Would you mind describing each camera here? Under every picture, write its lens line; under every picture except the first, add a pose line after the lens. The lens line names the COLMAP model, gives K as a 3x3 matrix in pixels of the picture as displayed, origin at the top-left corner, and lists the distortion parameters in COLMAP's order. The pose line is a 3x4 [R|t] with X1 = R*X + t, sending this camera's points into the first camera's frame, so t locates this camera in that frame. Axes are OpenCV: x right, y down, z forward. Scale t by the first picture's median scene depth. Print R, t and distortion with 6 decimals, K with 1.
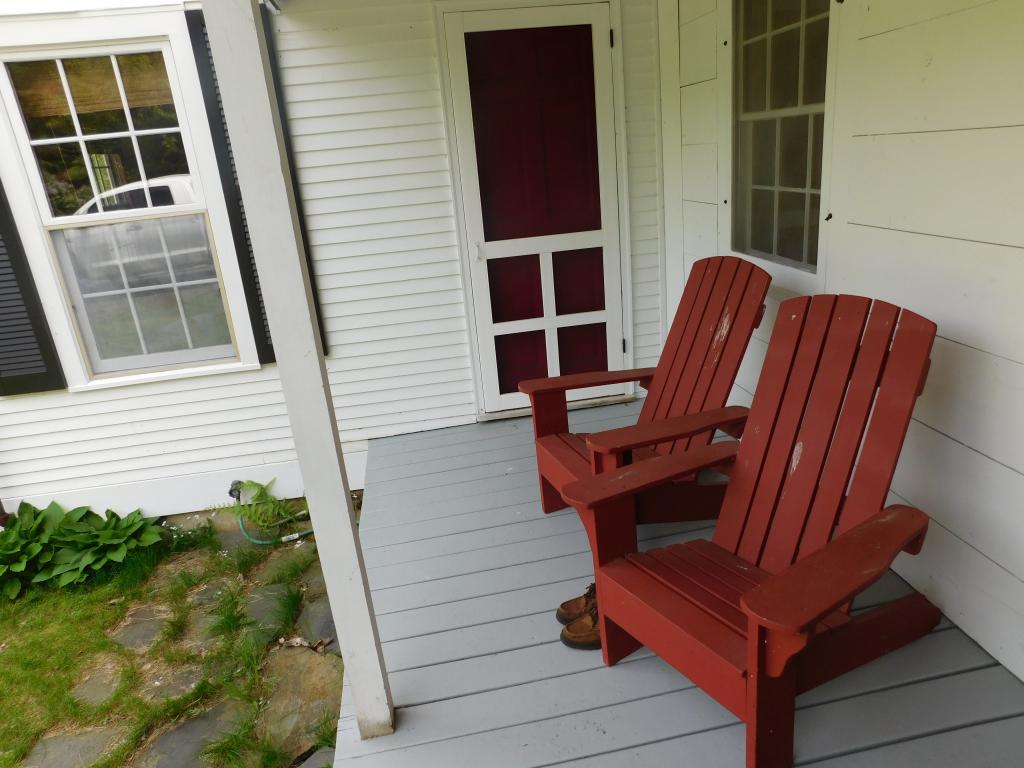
lens RADIAL K [[673.6, 0, 513.8], [0, 673.6, 383.1], [0, 0, 1]] dist [-0.054443, 0.007997]
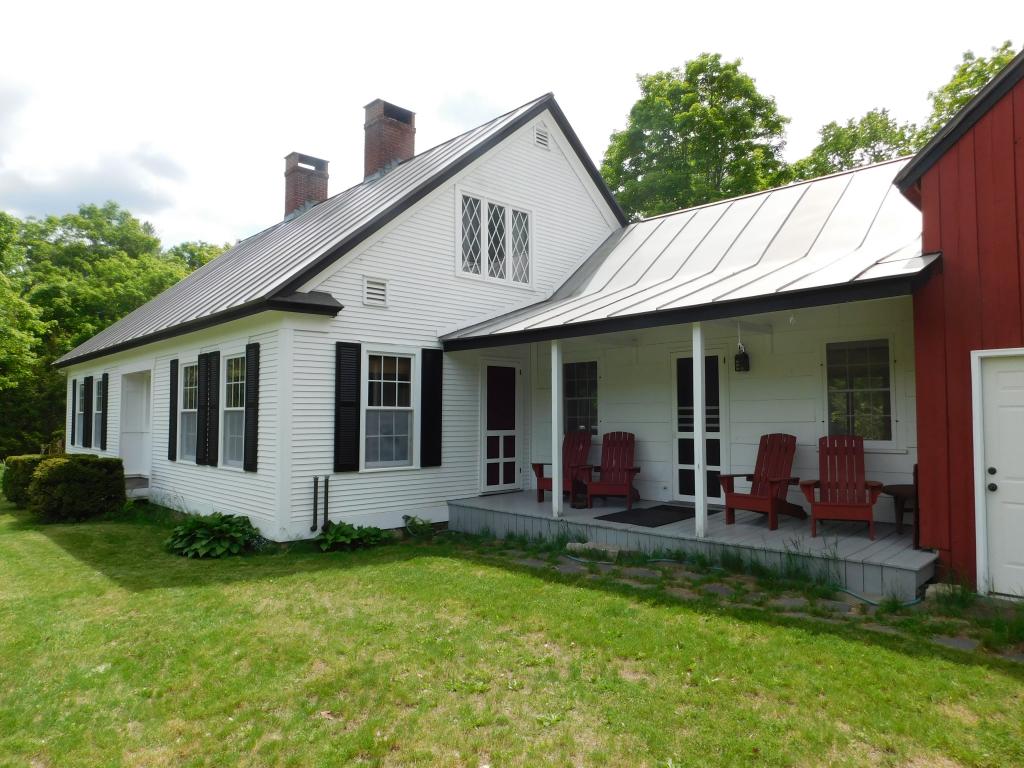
lens RADIAL K [[673.6, 0, 511.6], [0, 673.6, 384.1], [0, 0, 1]] dist [-0.054443, 0.007997]
pose [[0.813019, 0.113814, 0.571004, -1.644446], [0.121436, 0.925993, -0.357477, 0.665374], [-0.569432, 0.359976, 0.739029, -1.311049]]
